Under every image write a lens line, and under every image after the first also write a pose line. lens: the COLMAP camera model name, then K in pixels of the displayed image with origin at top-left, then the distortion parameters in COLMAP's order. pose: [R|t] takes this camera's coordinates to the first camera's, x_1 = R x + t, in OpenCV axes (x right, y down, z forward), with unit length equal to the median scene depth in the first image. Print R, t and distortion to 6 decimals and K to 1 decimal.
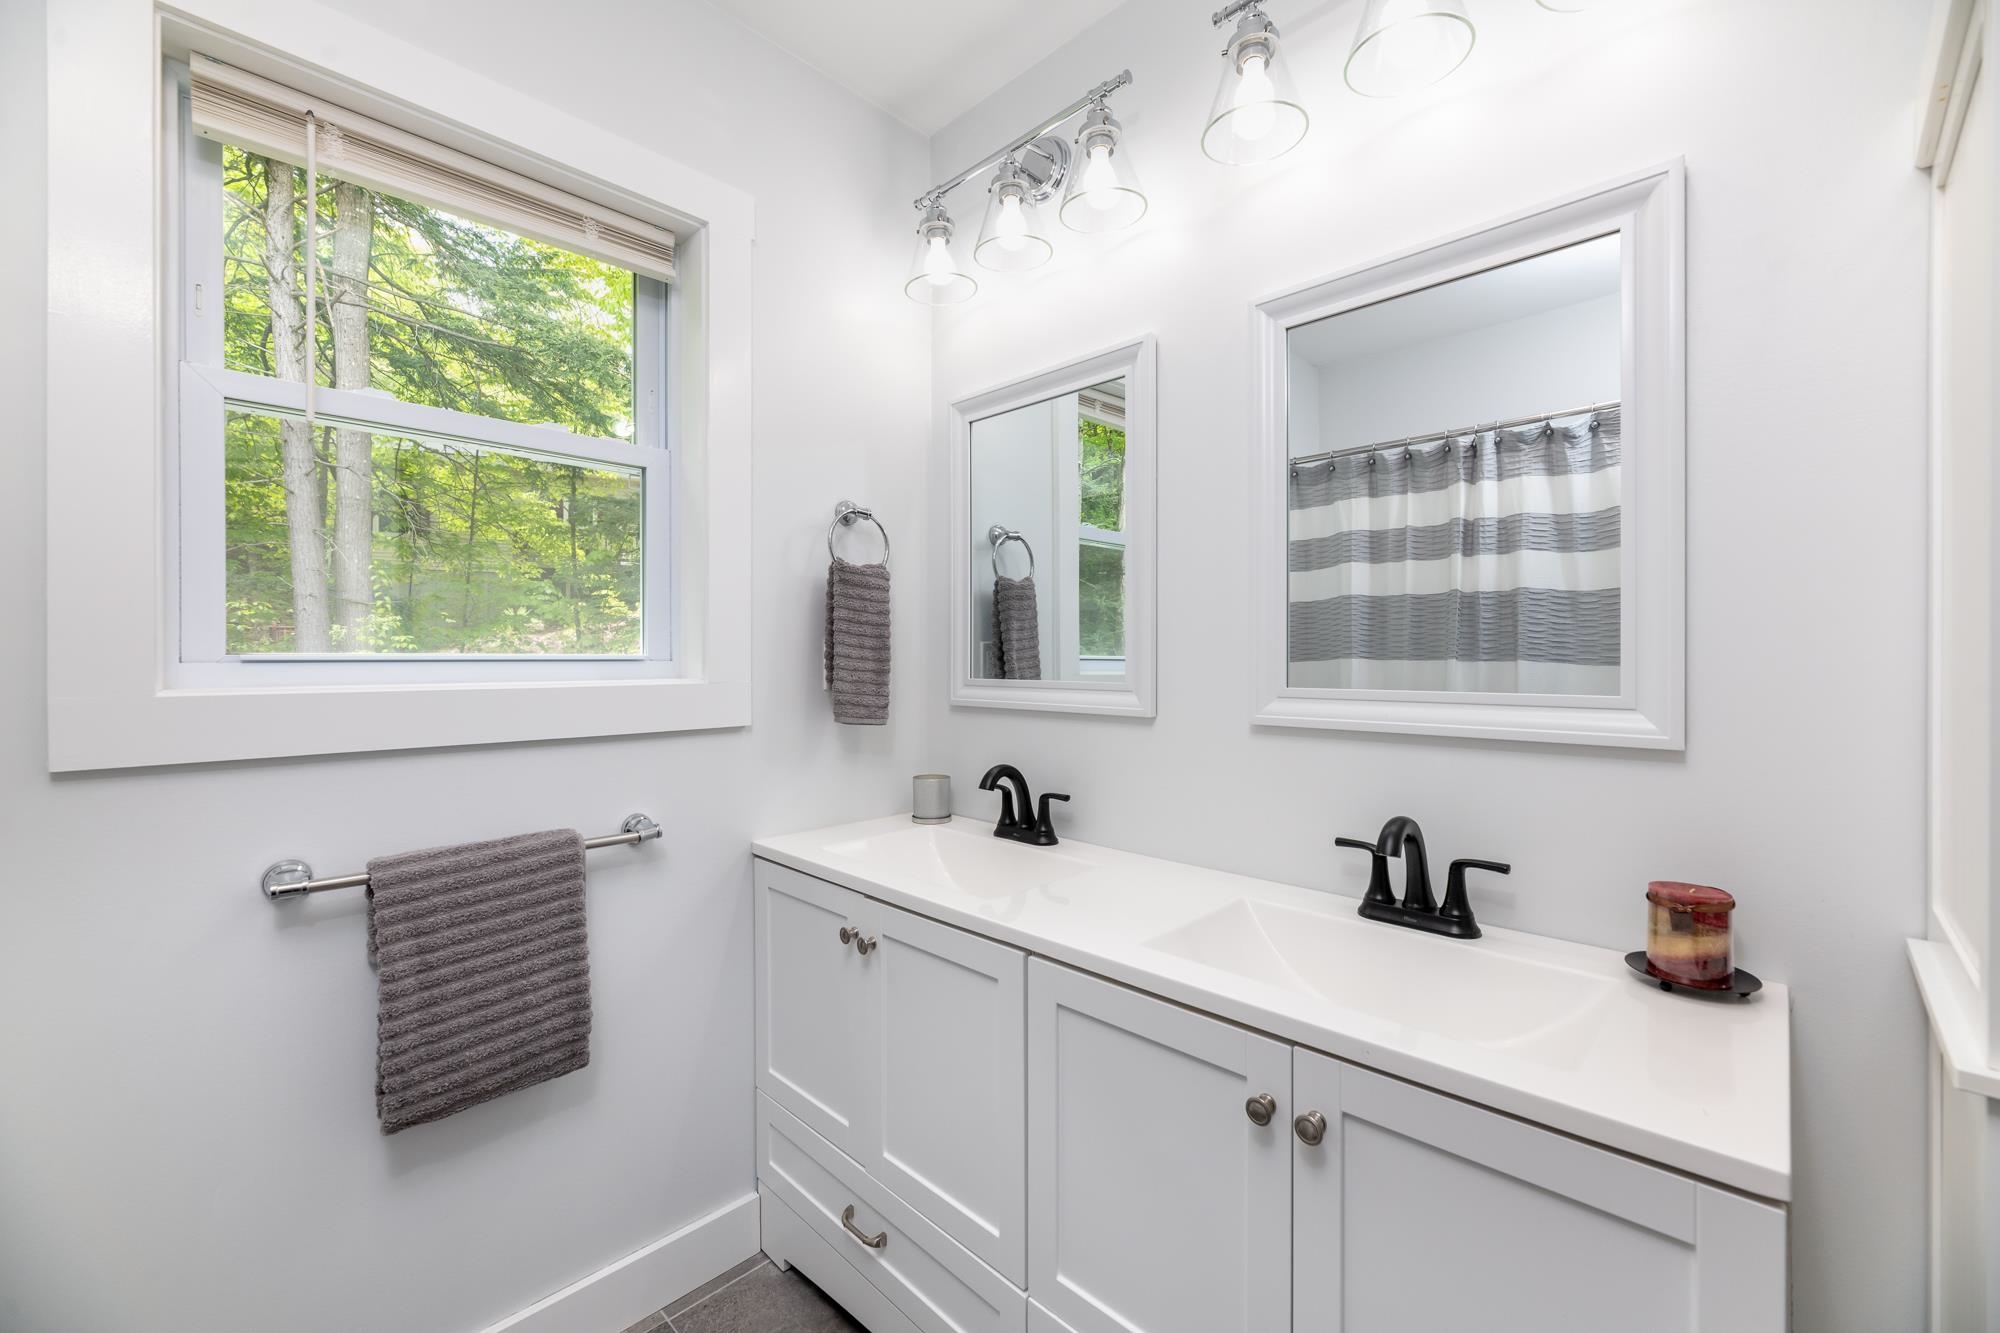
lens RADIAL K [[806.3, 0, 1002.6], [0, 806.3, 662.7], [0, 0, 1]] dist [0.001324, 0.000300]
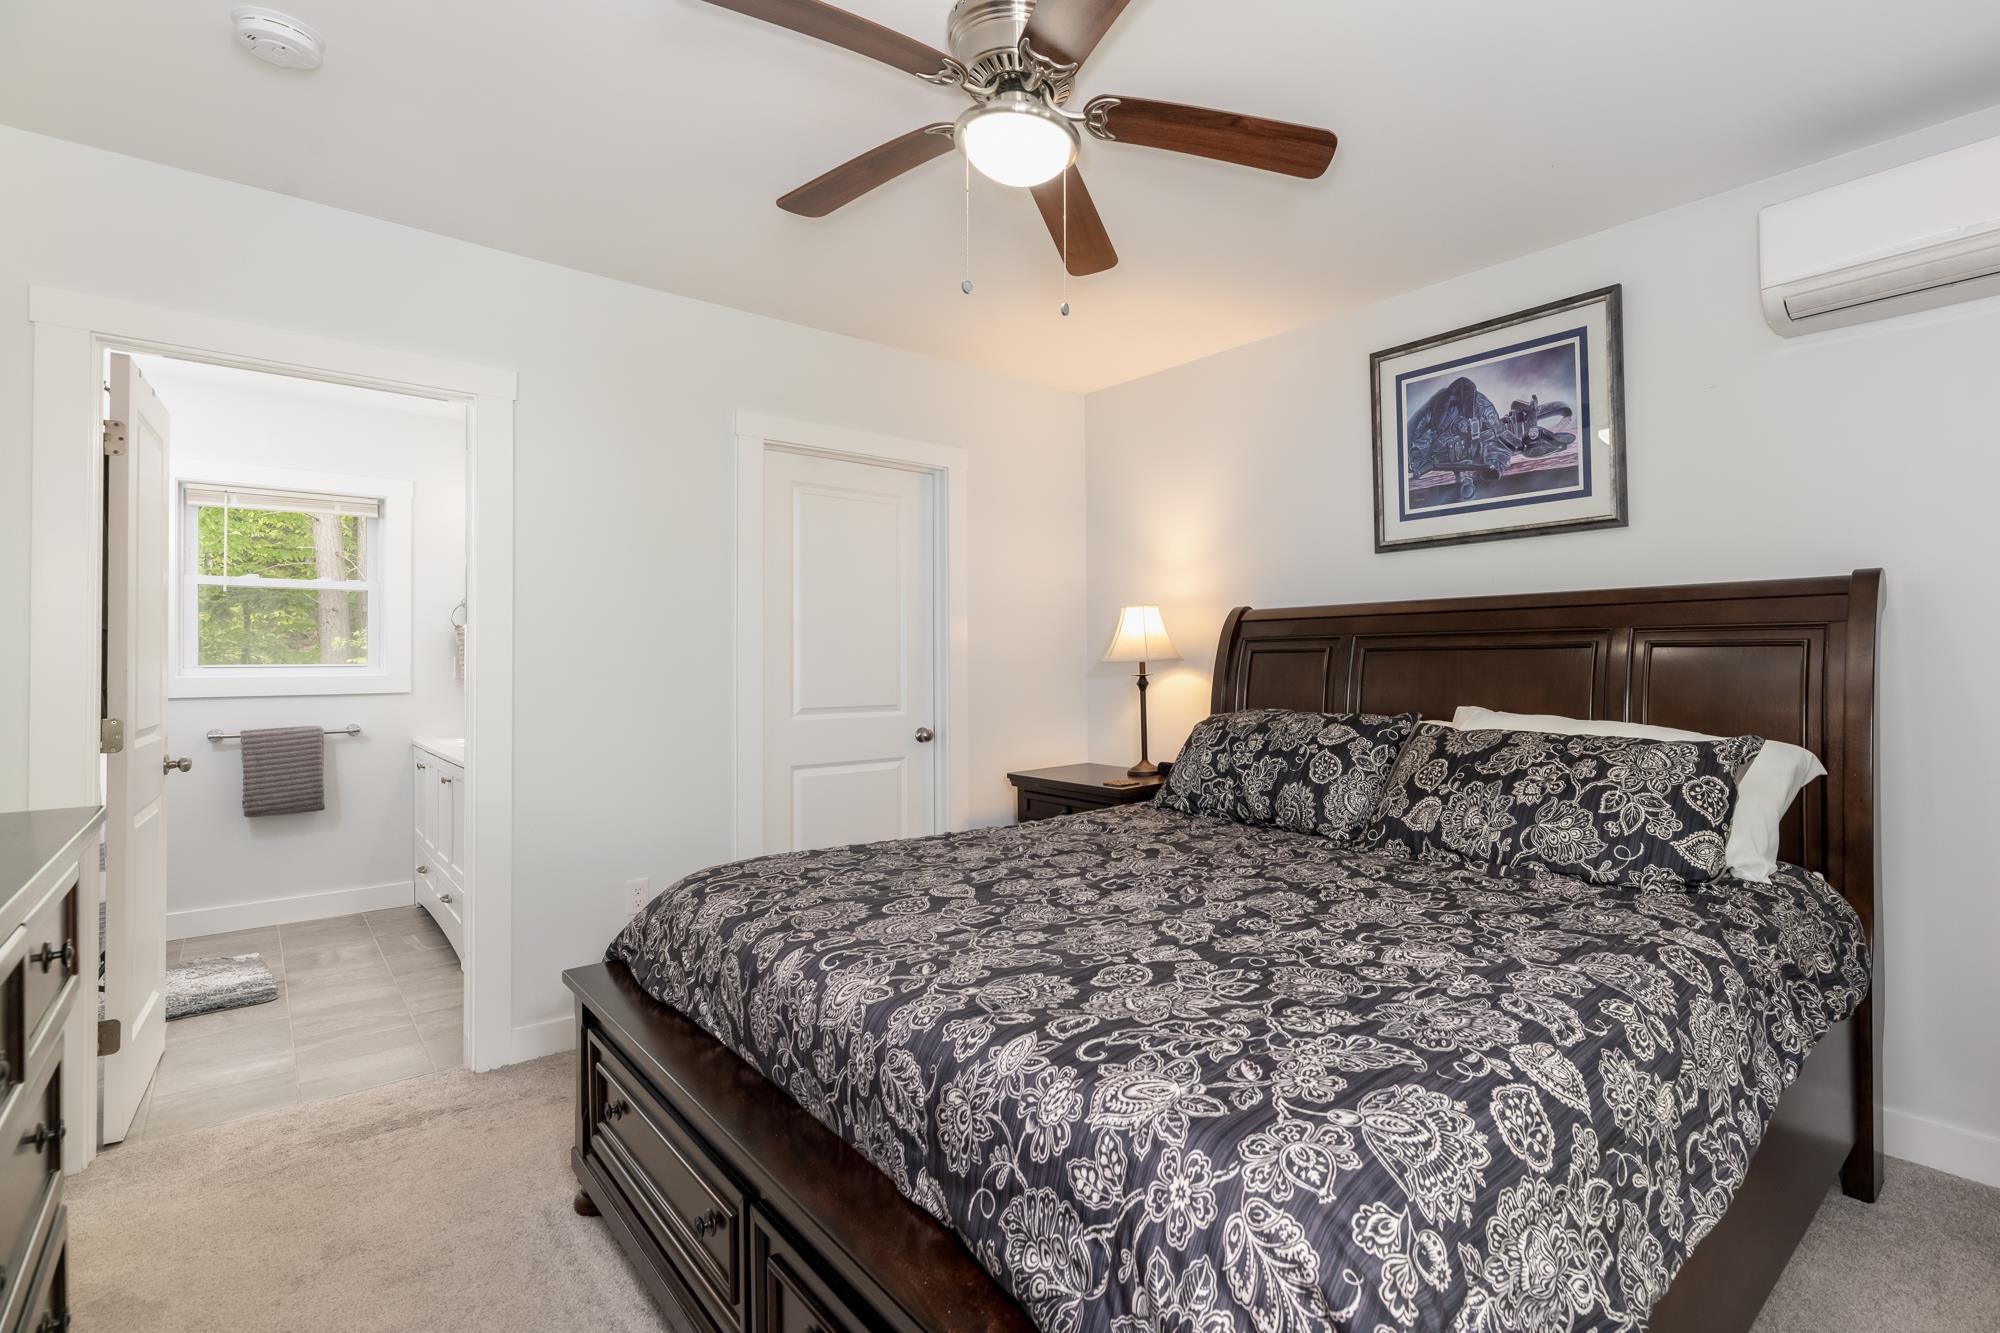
lens RADIAL K [[806.3, 0, 1002.0], [0, 806.3, 664.1], [0, 0, 1]] dist [0.001324, 0.000300]
pose [[0.999407, 0.000253, -0.034444, 2.191573], [-0.000427, 0.999987, -0.005058, 0.006068], [0.034443, 0.005069, 0.999394, -1.961169]]
